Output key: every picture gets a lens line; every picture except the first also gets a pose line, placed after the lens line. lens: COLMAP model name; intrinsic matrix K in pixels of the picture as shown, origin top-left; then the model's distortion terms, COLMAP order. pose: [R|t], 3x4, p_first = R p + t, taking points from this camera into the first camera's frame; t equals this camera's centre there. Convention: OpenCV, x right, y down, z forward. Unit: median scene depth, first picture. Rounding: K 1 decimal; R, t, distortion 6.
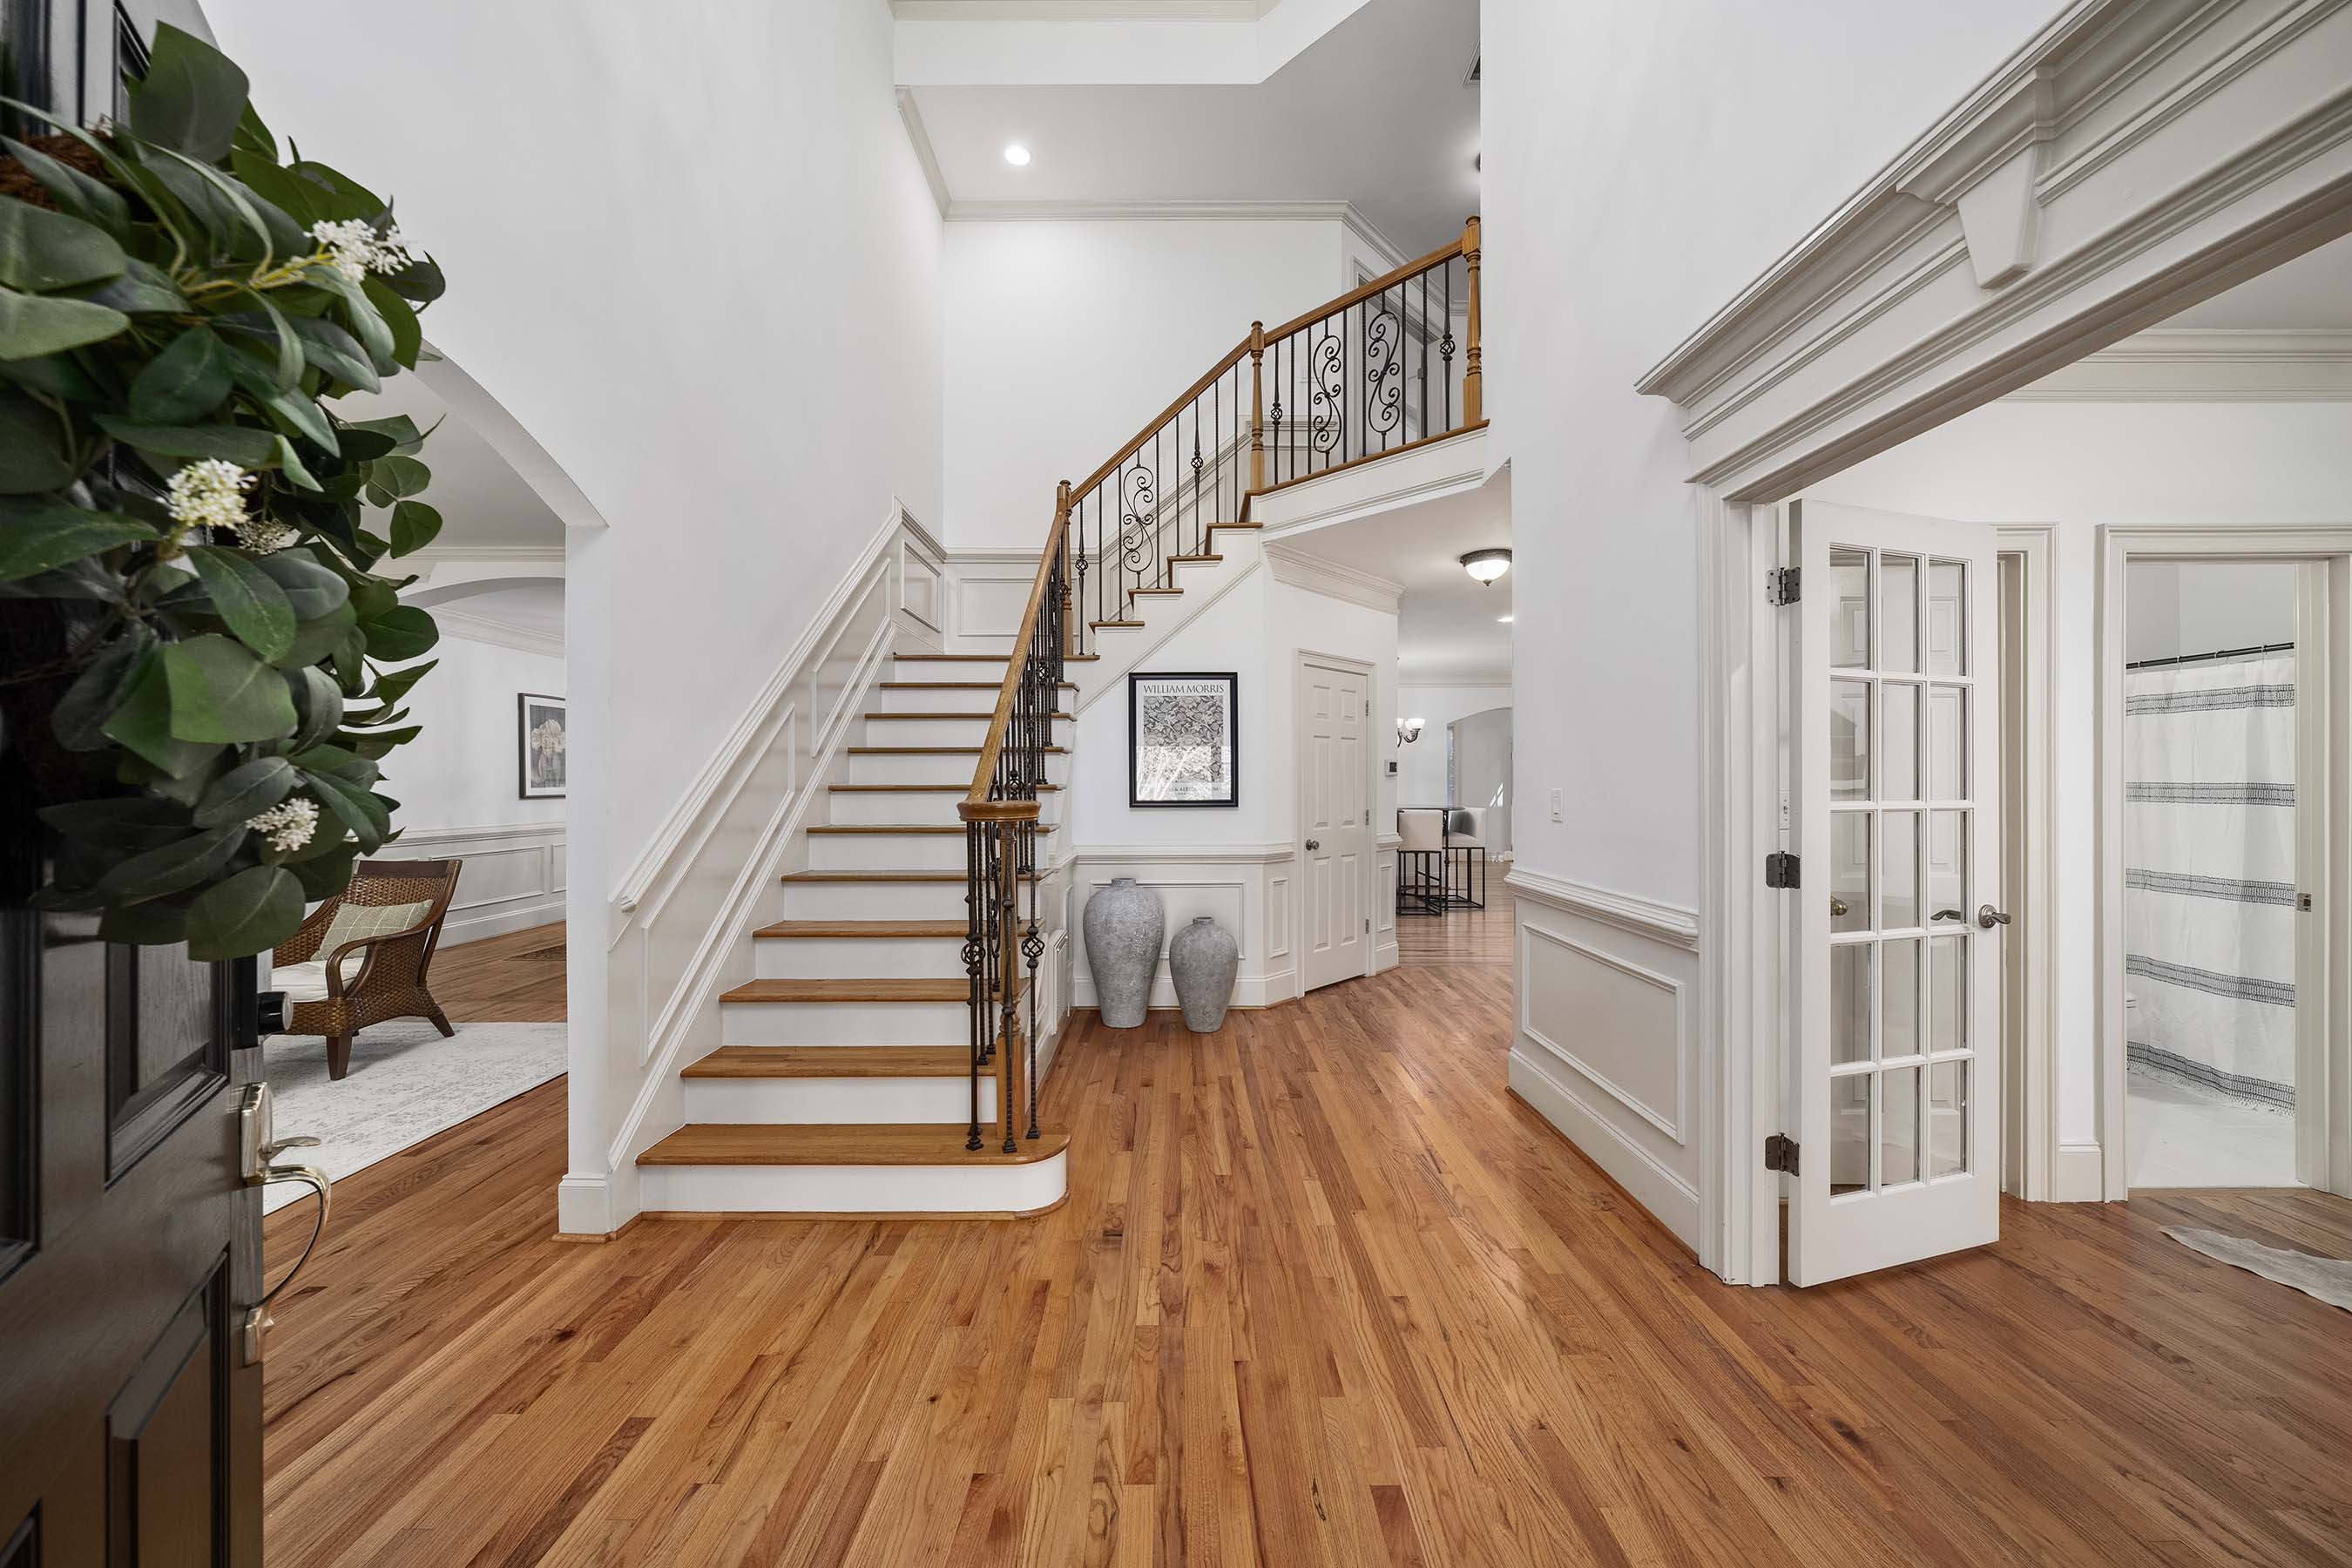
lens RADIAL K [[823.3, 0, 1176.0], [0, 823.3, 784.0], [0, 0, 1]] dist [0.000102, -0.000028]
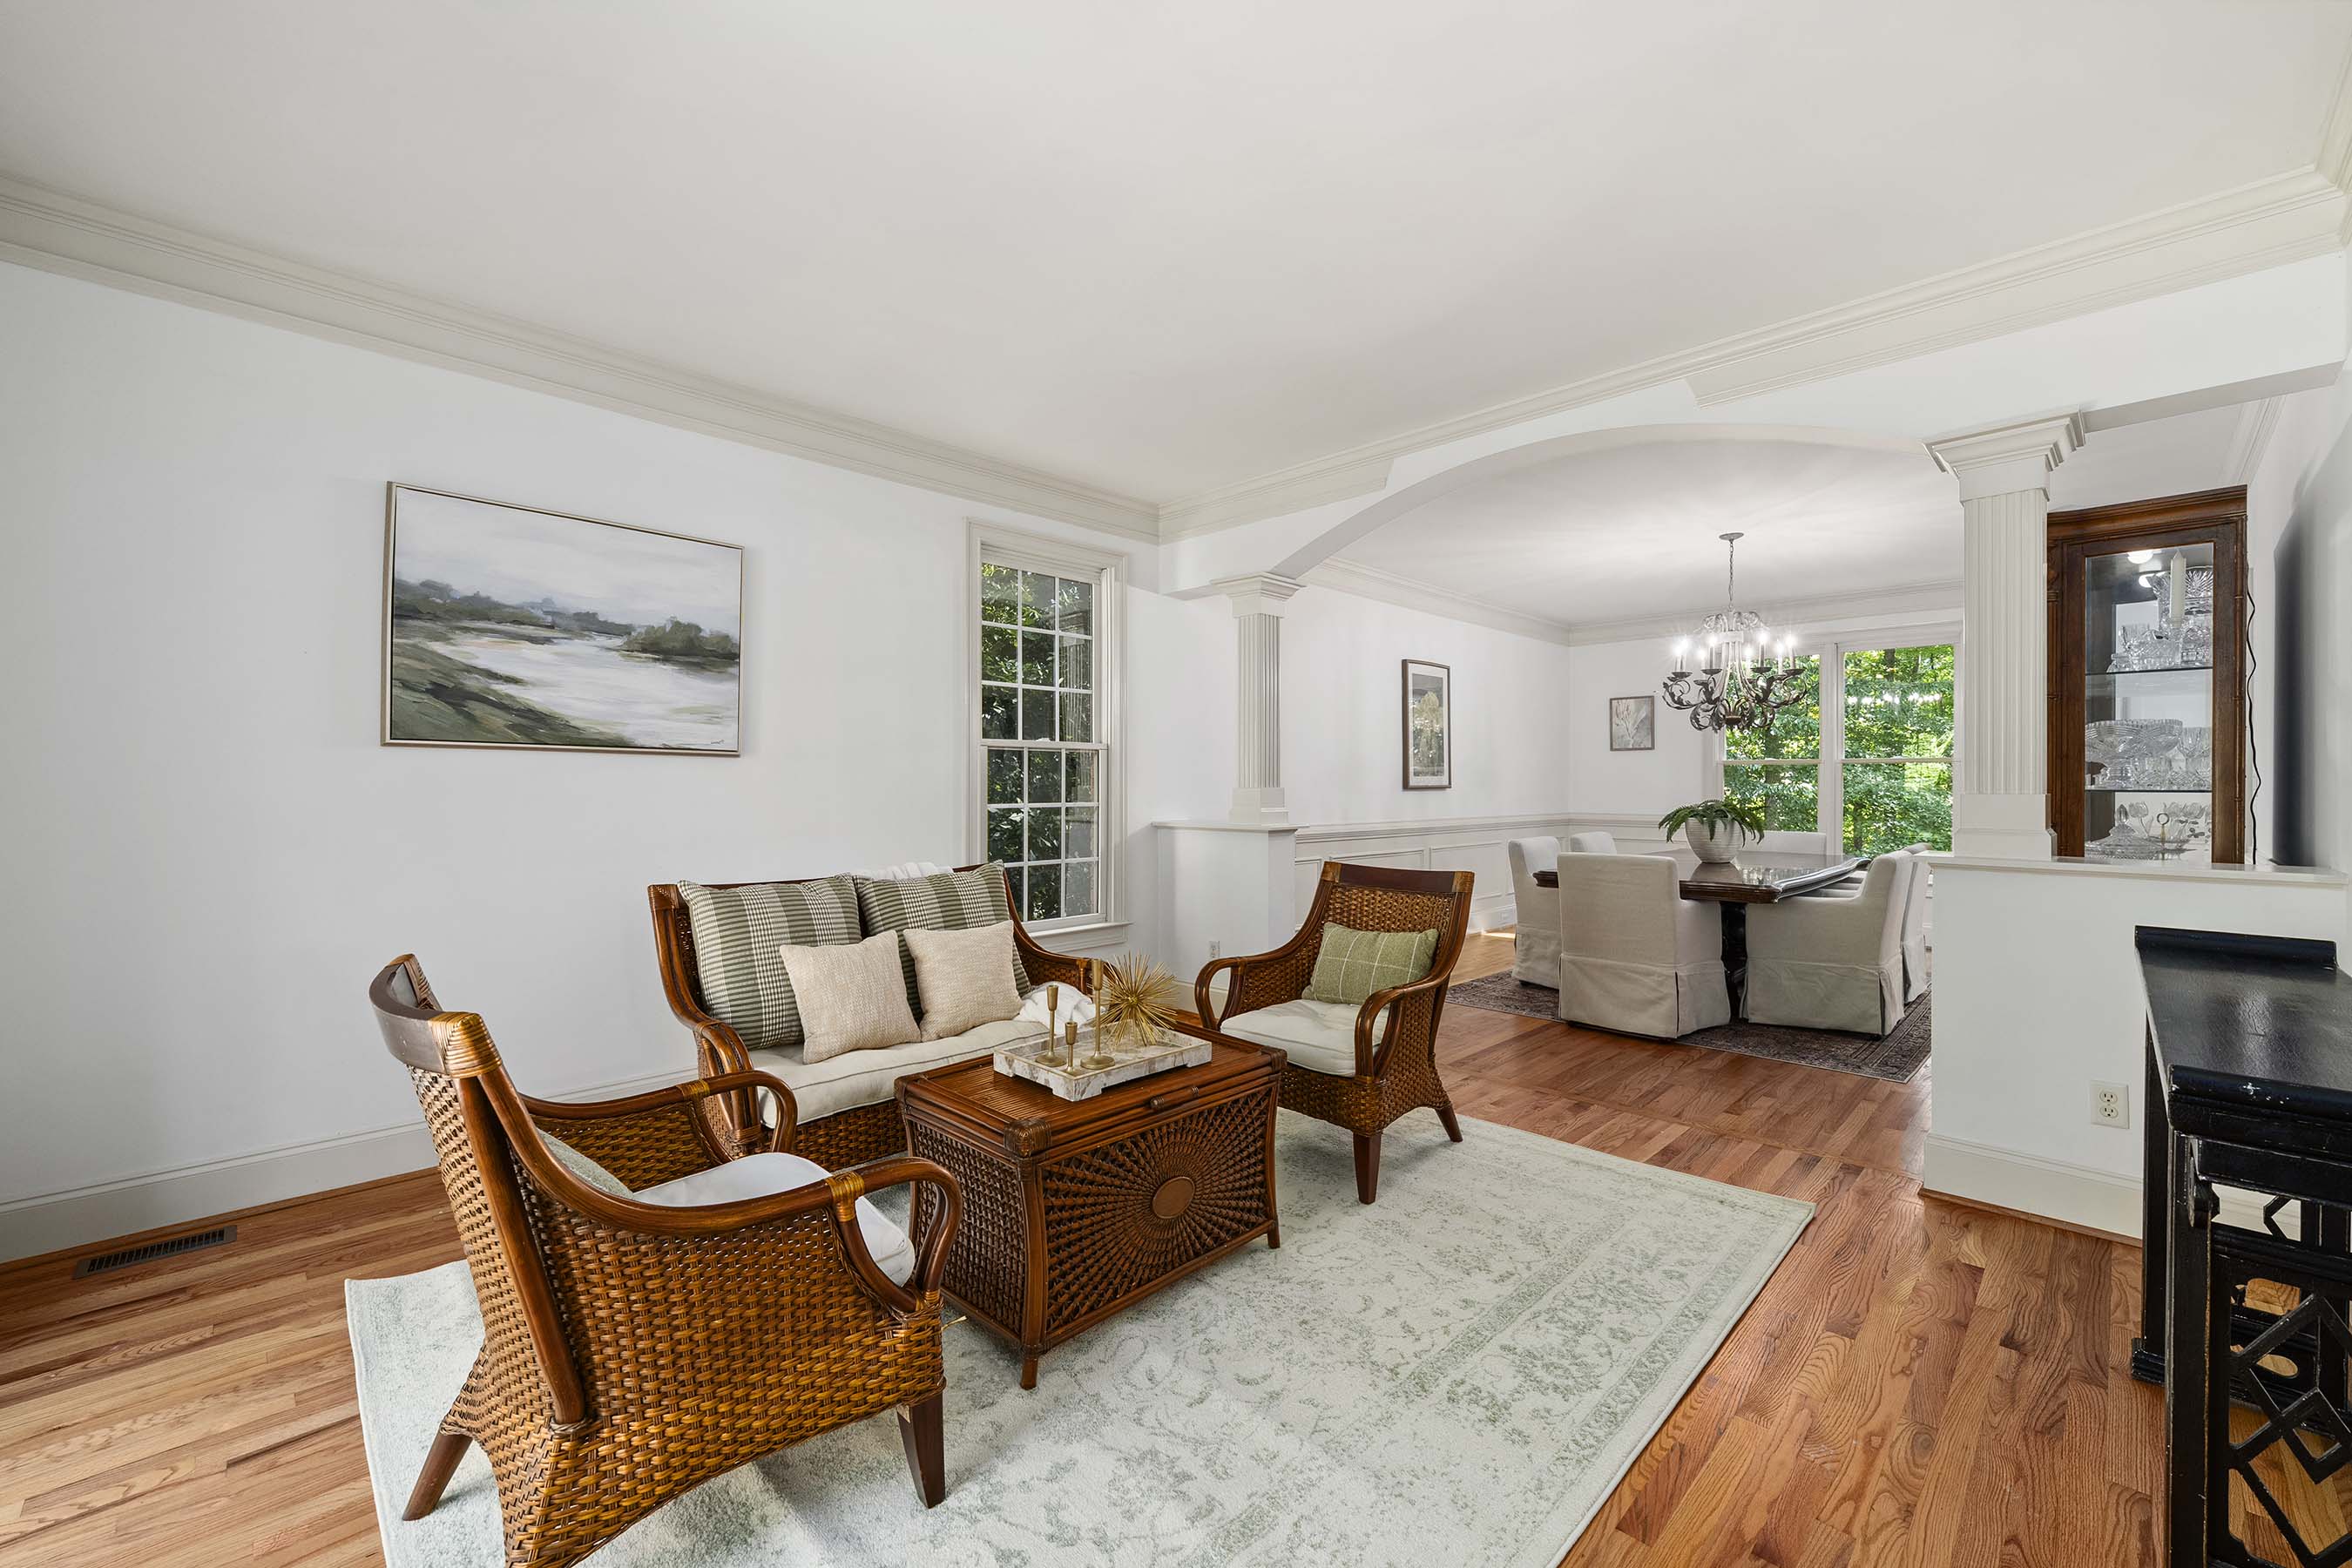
lens RADIAL K [[966.6, 0, 1176.0], [0, 966.6, 784.0], [0, 0, 1]] dist [-0.000678, -0.000013]
pose [[0.705169, 0.002830, -0.709033, -0.514301], [-0.004404, 0.999990, -0.000389, 0.025445], [0.709025, 0.003397, 0.705175, 0.310670]]
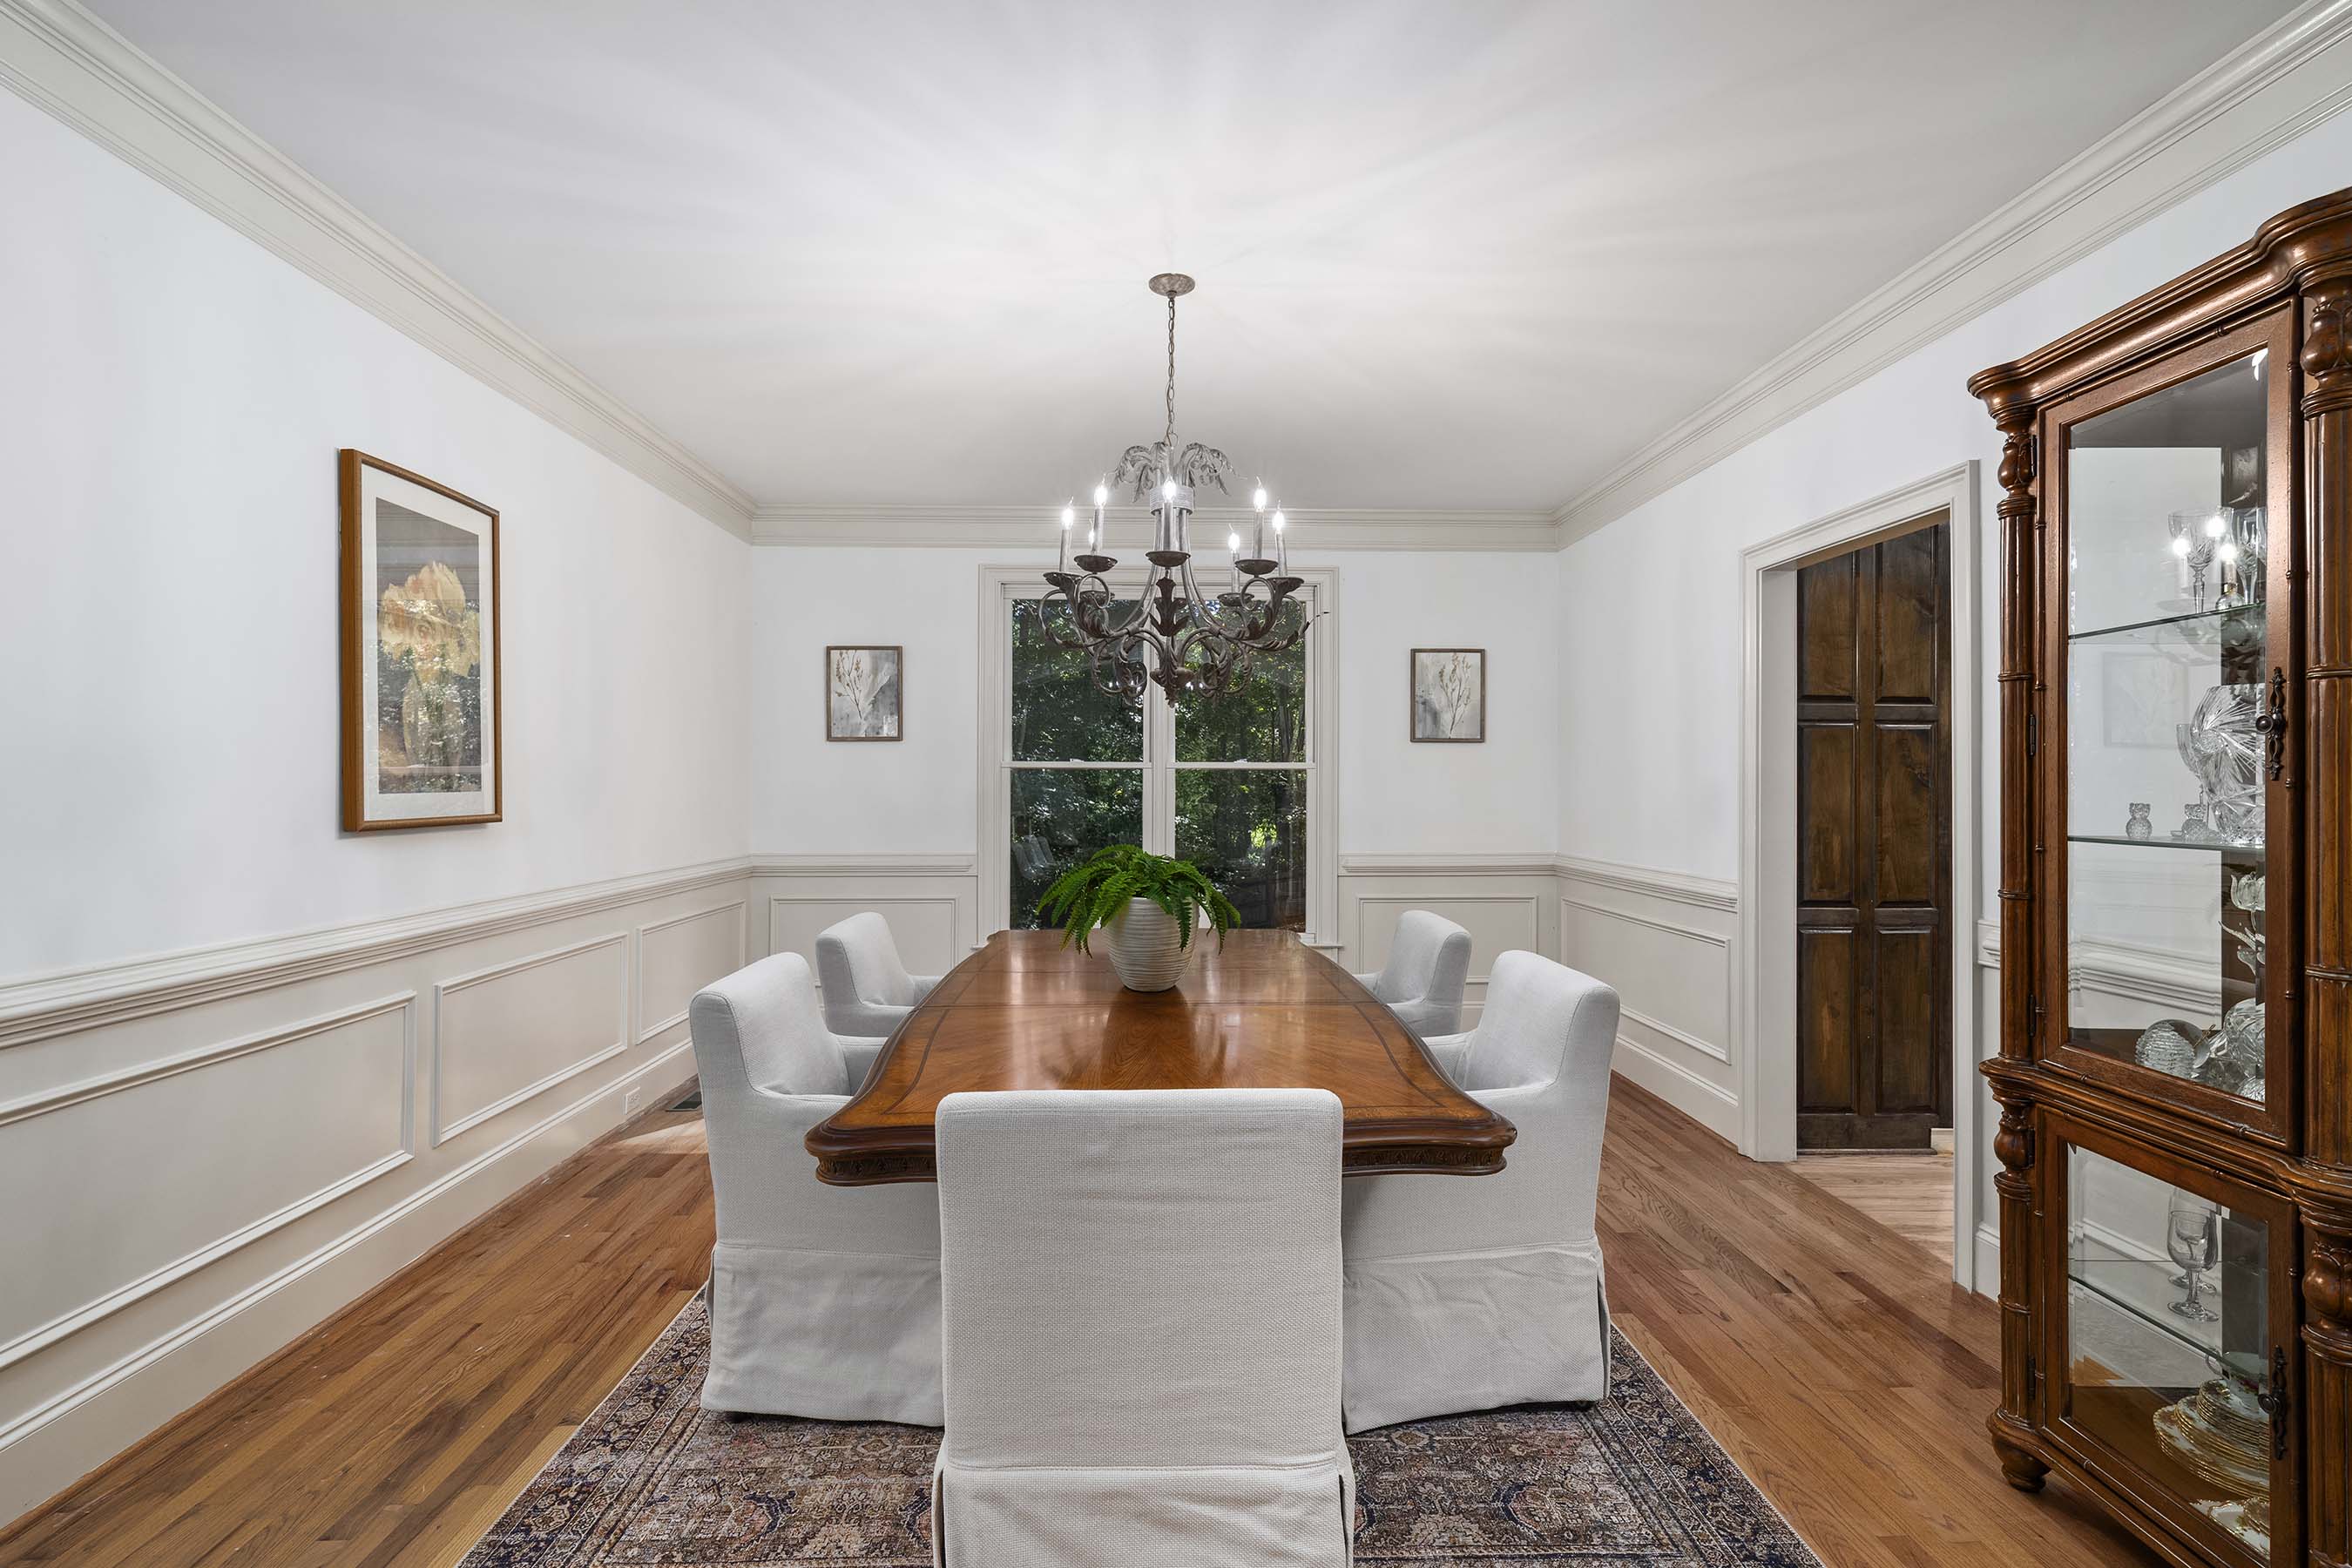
lens RADIAL K [[1113.9, 0, 1176.0], [0, 1113.9, 784.0], [0, 0, 1]] dist [-0.001246, -0.000123]
pose [[0.999601, 0.003629, 0.027997, -0.973630], [-0.003488, 0.999981, -0.005087, 0.004400], [-0.028015, 0.004987, 0.999595, 1.141851]]
